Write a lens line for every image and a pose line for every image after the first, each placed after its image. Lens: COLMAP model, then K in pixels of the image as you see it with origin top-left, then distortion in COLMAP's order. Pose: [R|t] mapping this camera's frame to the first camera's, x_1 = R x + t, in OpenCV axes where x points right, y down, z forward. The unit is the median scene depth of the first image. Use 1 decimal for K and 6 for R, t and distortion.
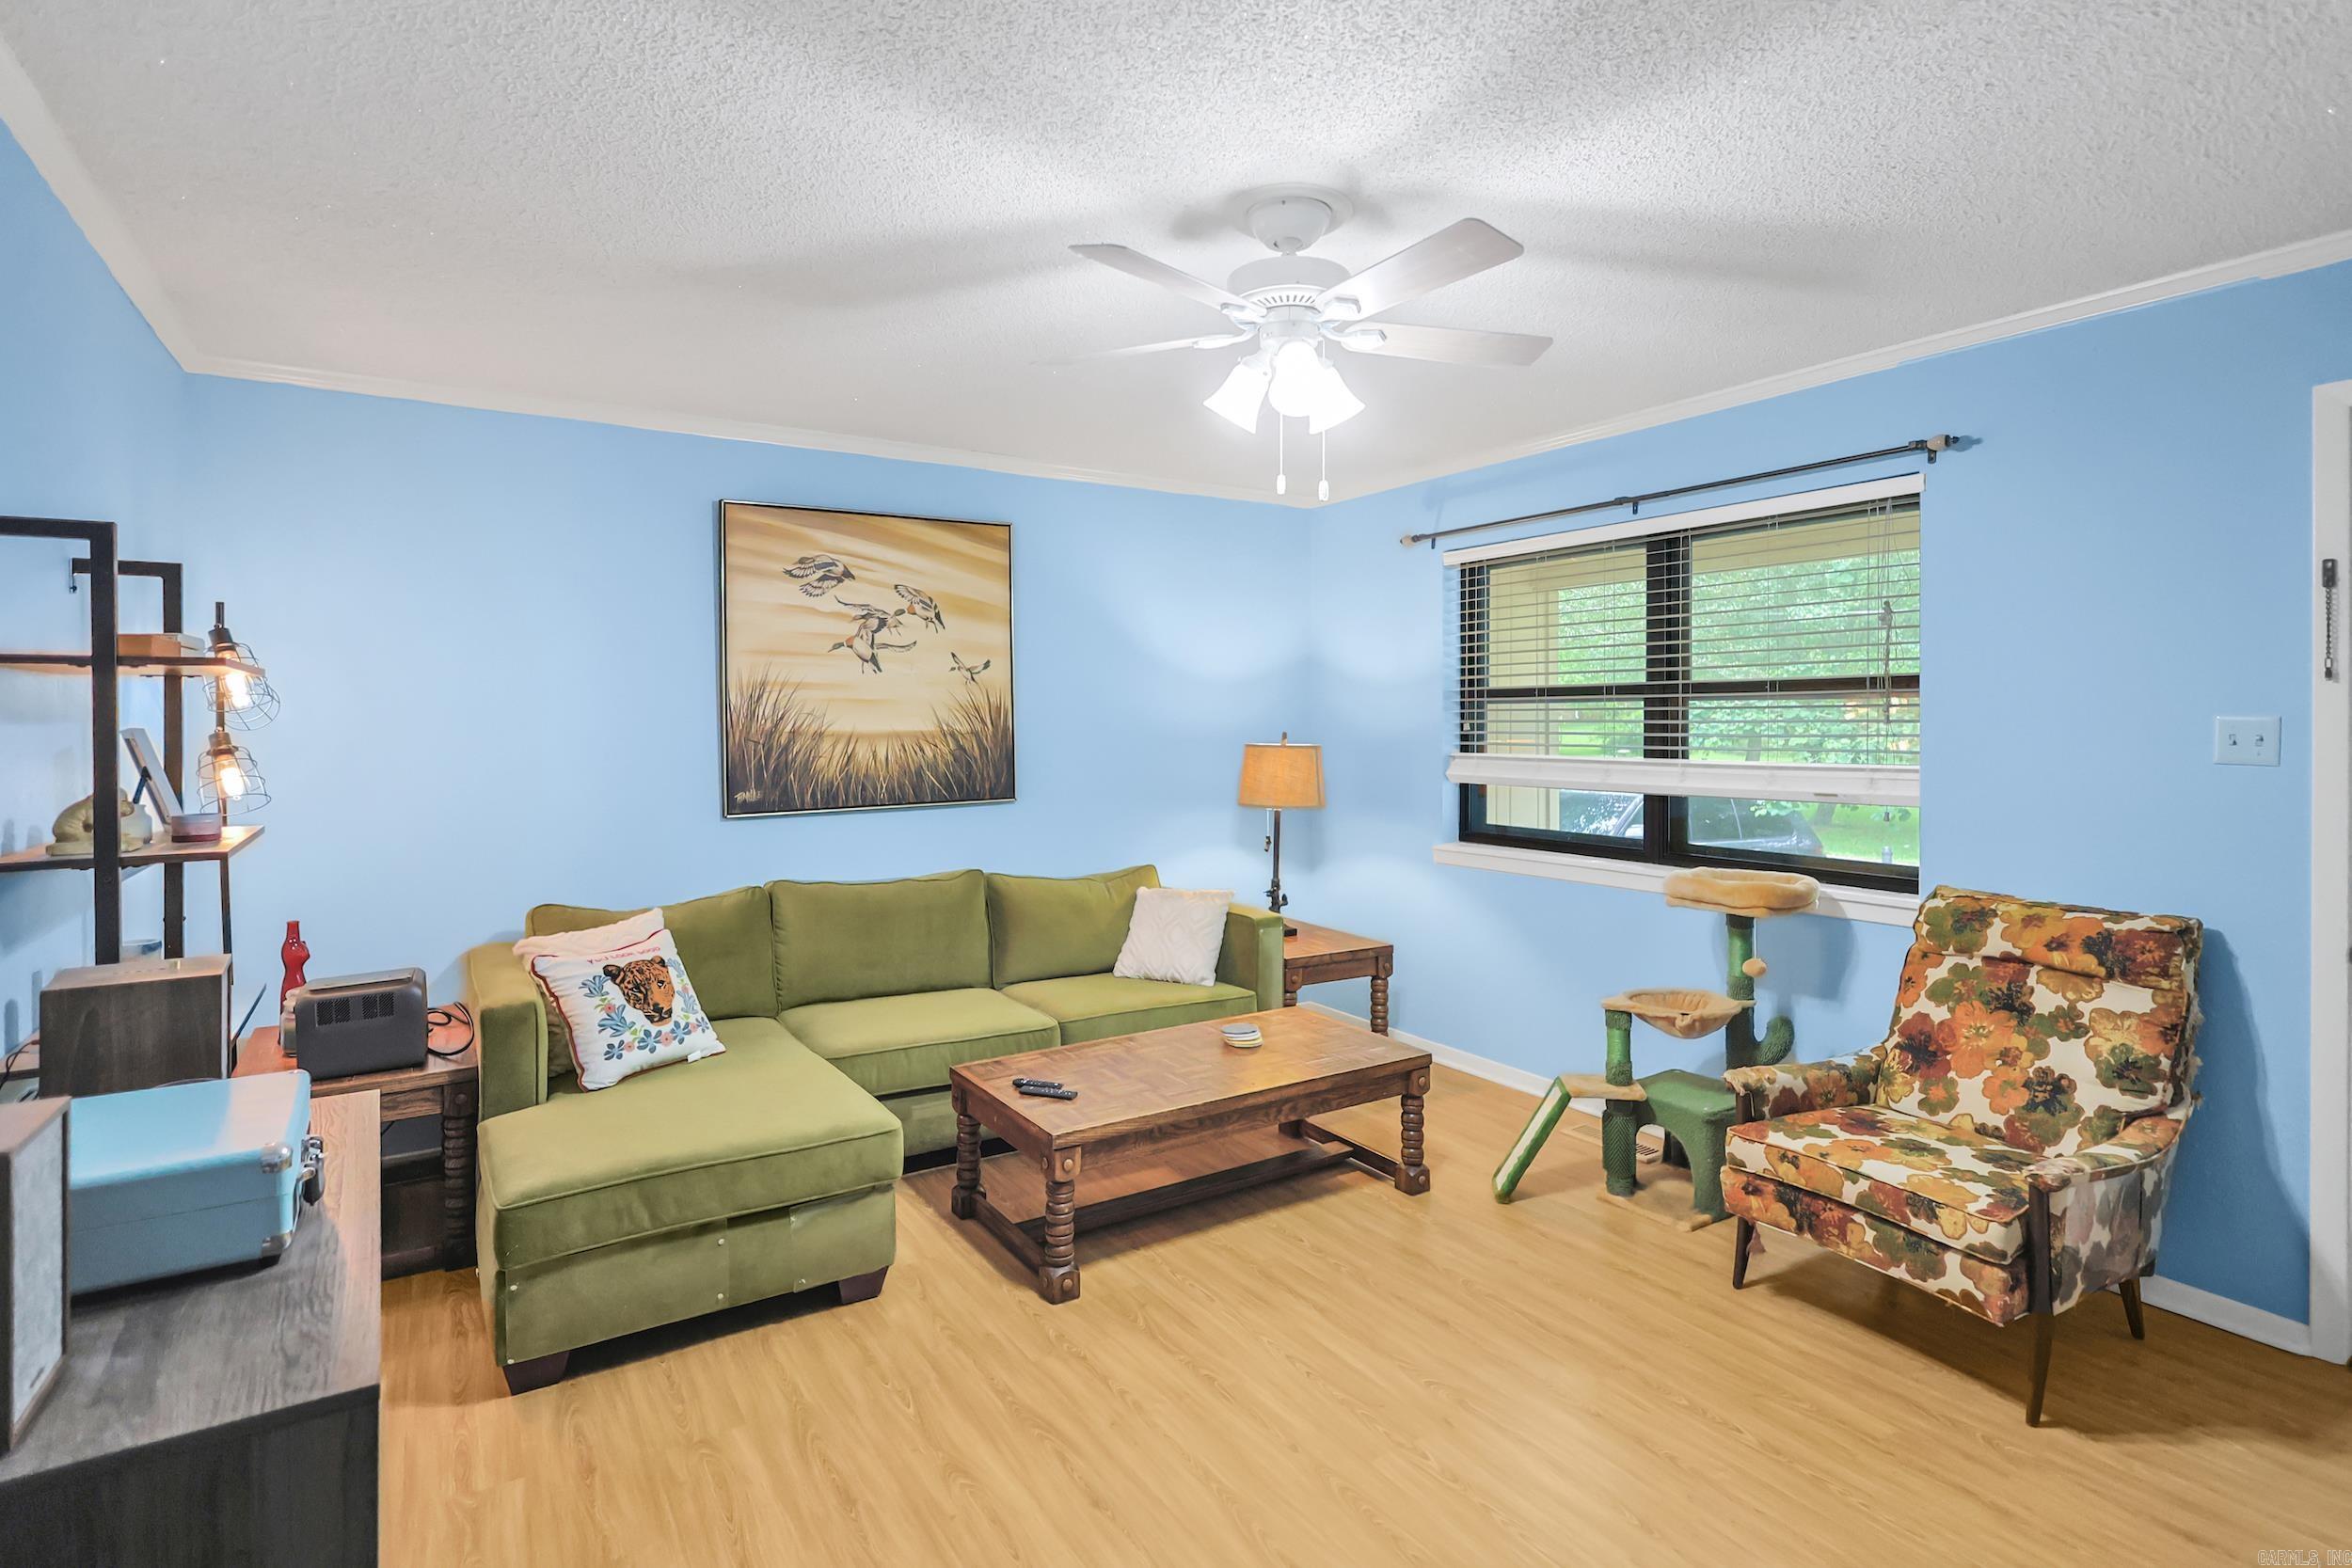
lens RADIAL K [[1188.5, 0, 1182.3], [0, 1188.5, 728.3], [0, 0, 1]] dist [-0.006426, 0.007392]
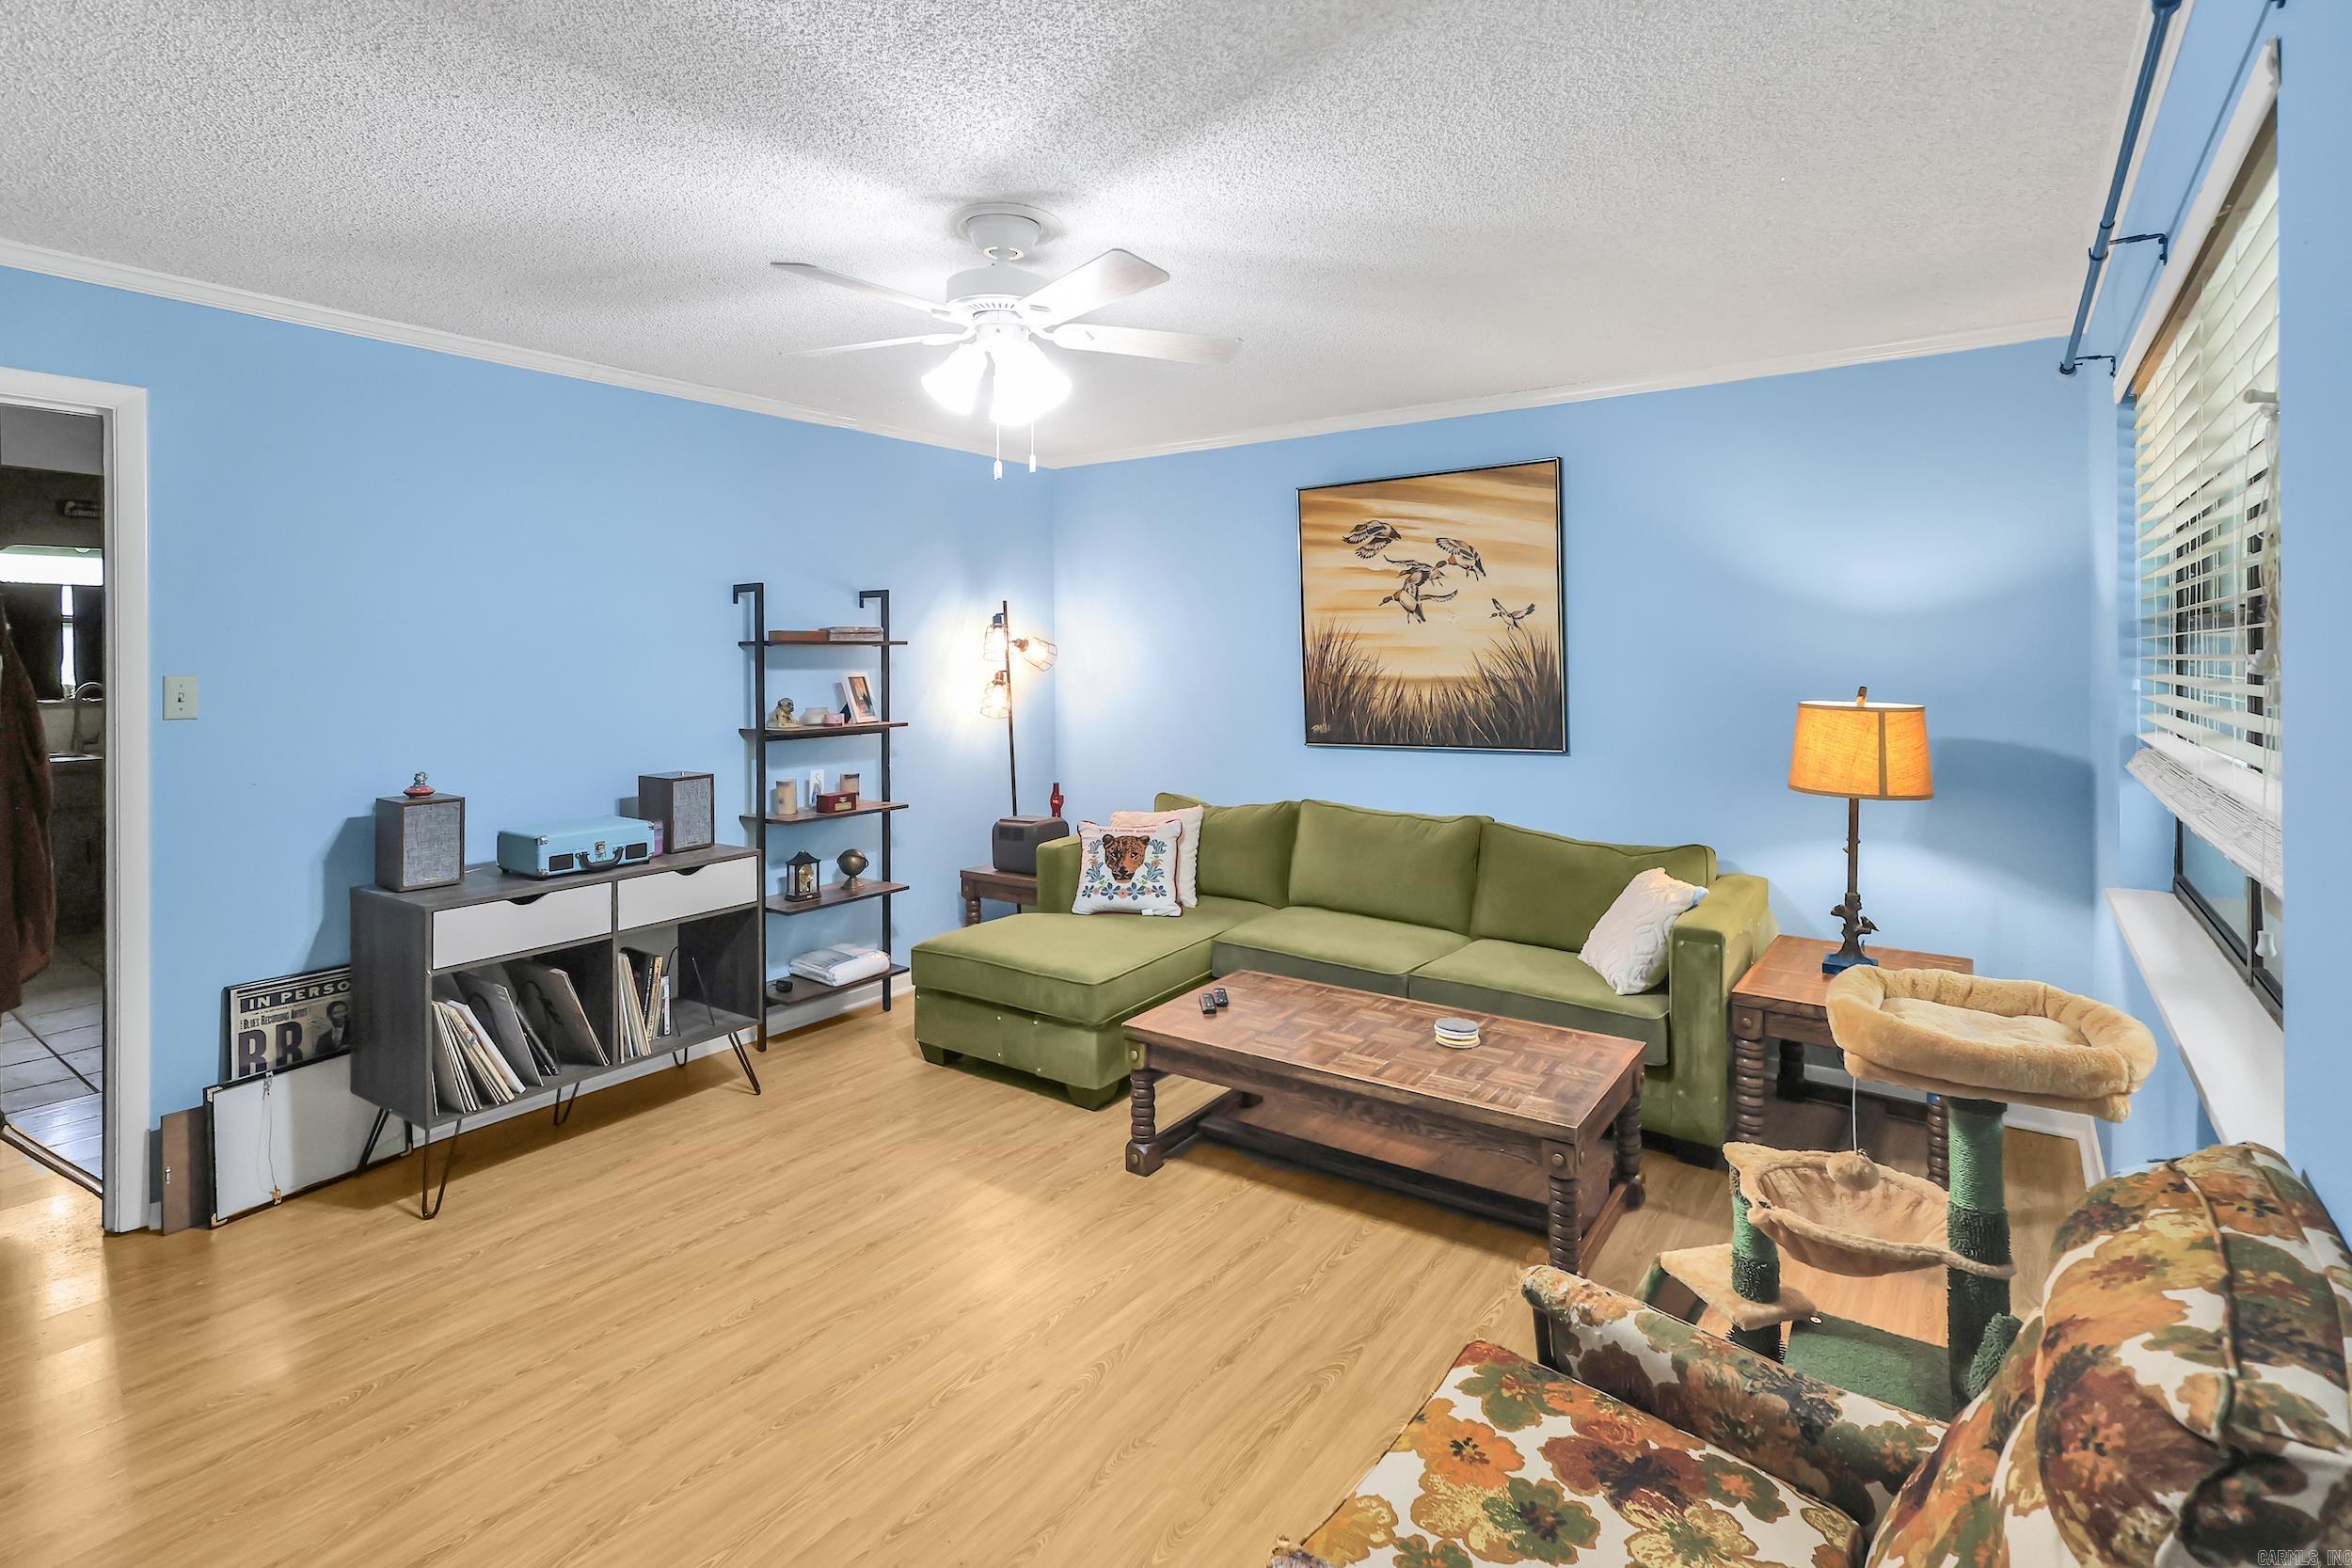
lens RADIAL K [[1146.5, 0, 1174.6], [0, 1146.5, 655.8], [0, 0, 1]] dist [-0.000627, 0.000185]
pose [[0.365685, 0.000492, -0.930739, 0.683549], [-0.003504, 0.999994, -0.000848, -0.015782], [0.930732, 0.003571, 0.365684, 0.444783]]
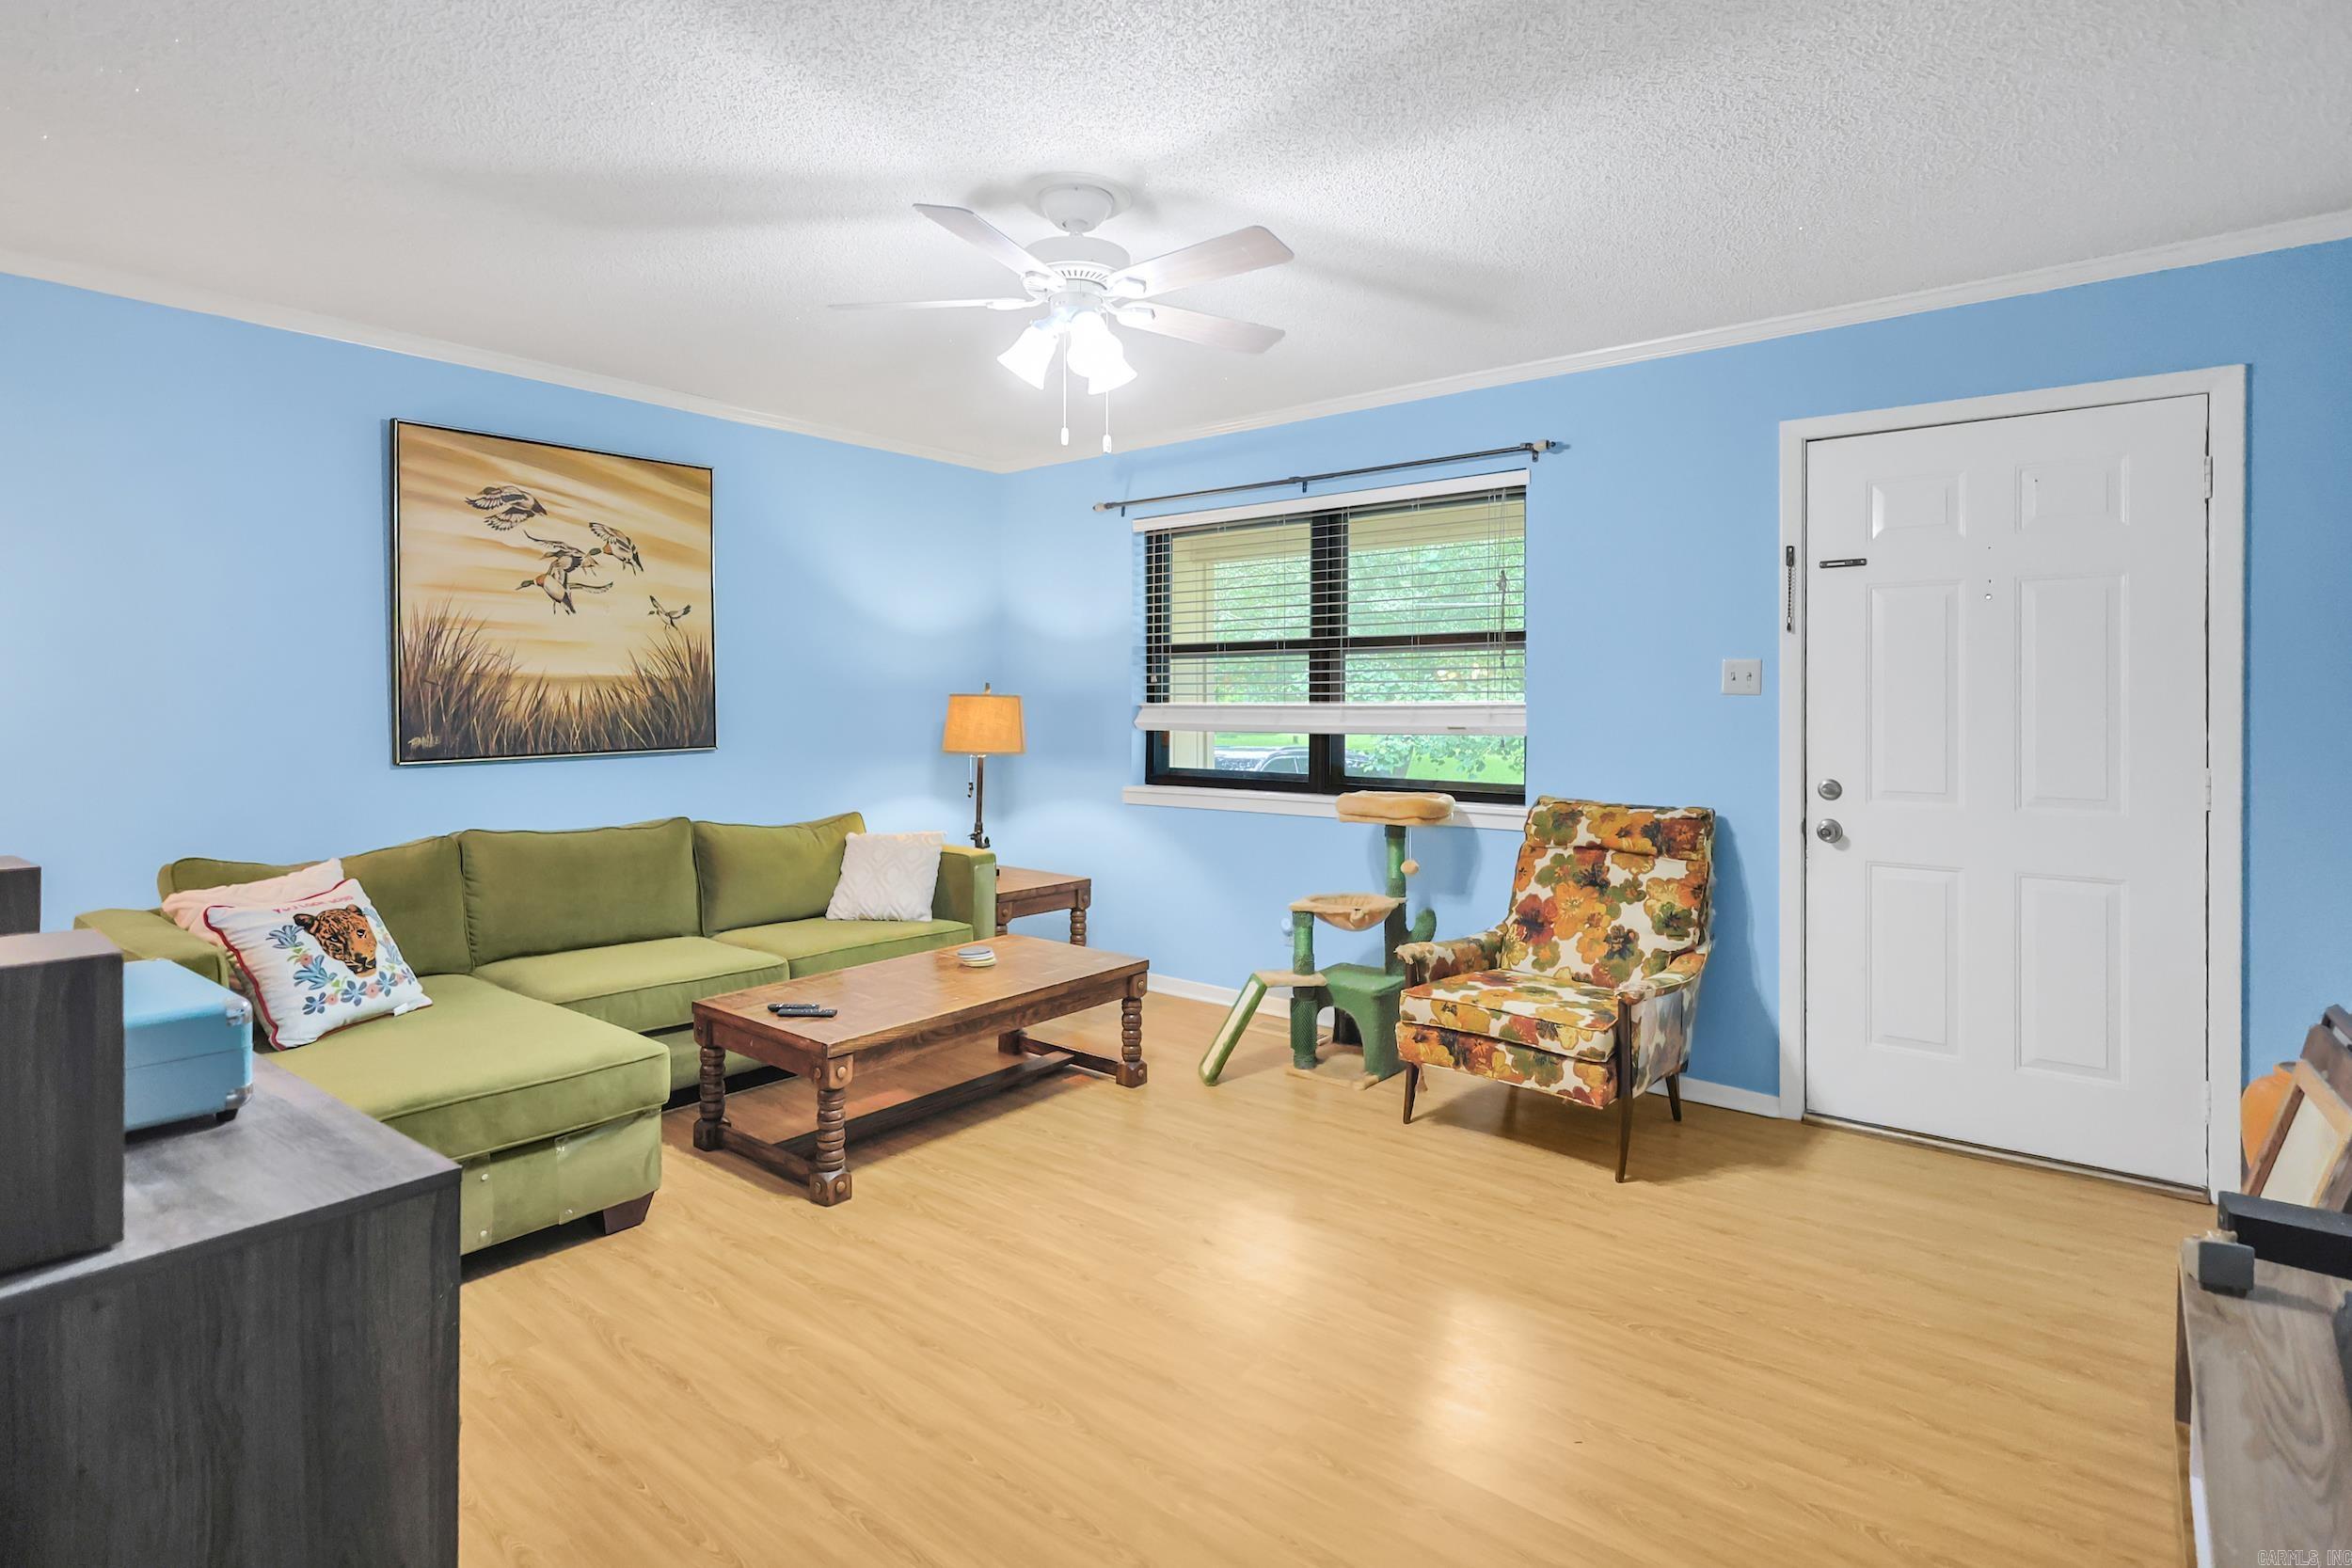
lens RADIAL K [[1194.7, 0, 1175.3], [0, 1194.7, 708.4], [0, 0, 1]] dist [-0.000357, -0.000229]
pose [[0.949258, 0.001539, 0.314495, -0.105355], [-0.000611, 0.999995, -0.003050, 0.034501], [-0.314498, 0.002703, 0.949254, -0.068442]]
